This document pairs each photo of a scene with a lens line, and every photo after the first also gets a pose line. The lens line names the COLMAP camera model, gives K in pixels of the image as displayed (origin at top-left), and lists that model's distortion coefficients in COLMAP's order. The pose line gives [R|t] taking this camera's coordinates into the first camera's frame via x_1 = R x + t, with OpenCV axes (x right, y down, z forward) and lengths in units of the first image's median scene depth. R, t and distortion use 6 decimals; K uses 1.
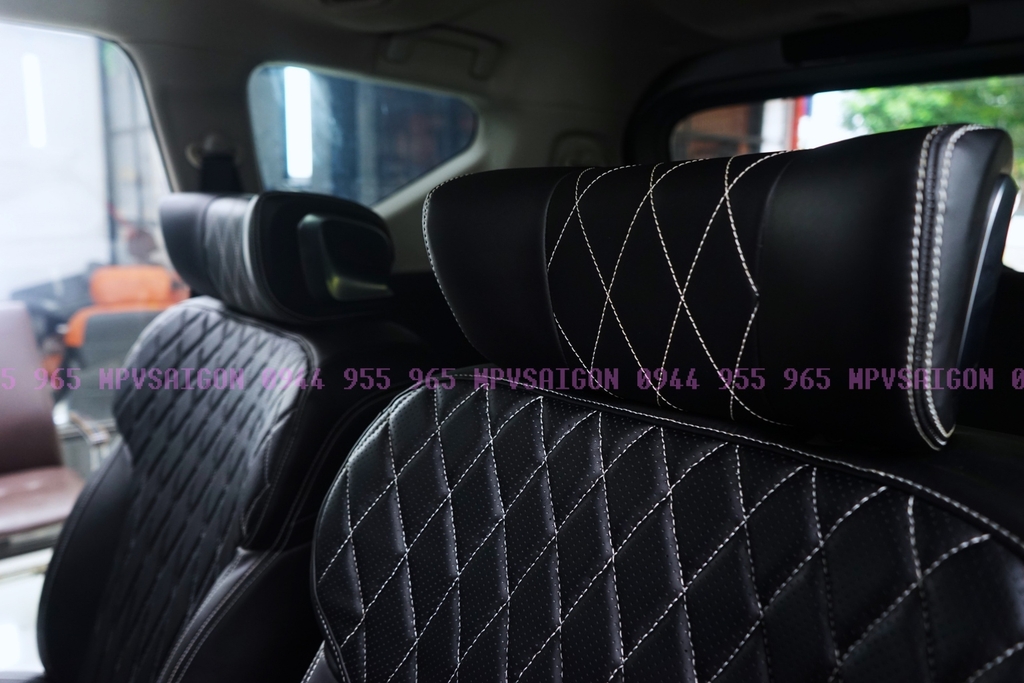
lens RADIAL K [[826.3, 0, 512.0], [0, 826.3, 341.5], [0, 0, 1]] dist [-0.015430, 0.003016]
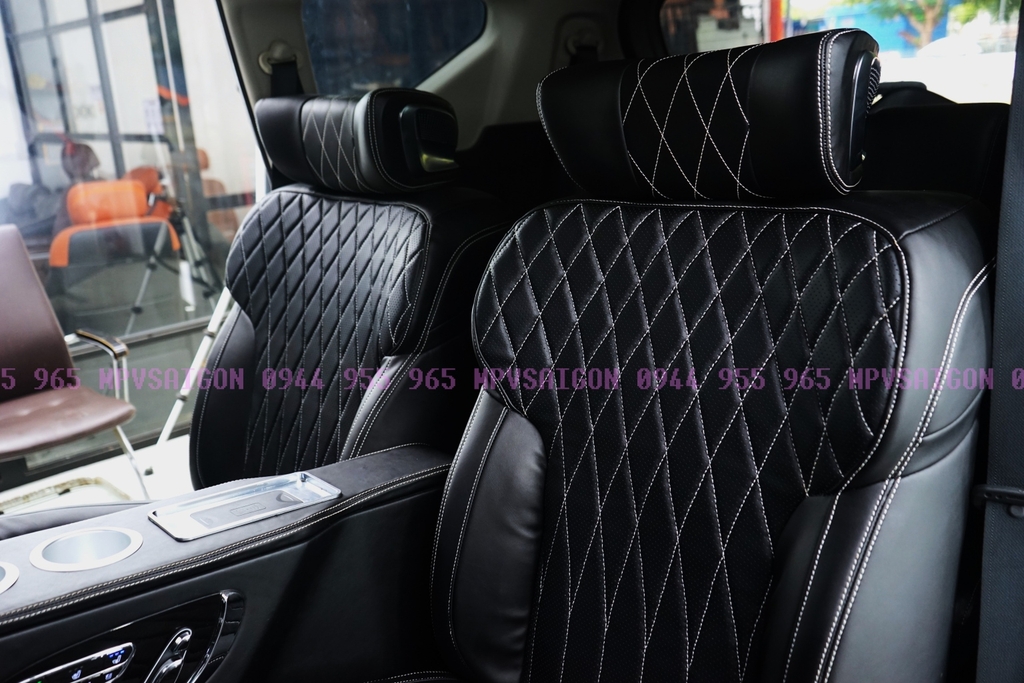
lens RADIAL K [[959.5, 0, 512.0], [0, 959.5, 341.5], [0, 0, 1]] dist [0.014672, 0.005534]
pose [[0.995183, -0.089866, 0.039172, -0.266479], [0.085541, 0.991222, 0.100803, 0.120146], [-0.047887, -0.096967, 0.994135, -0.865435]]
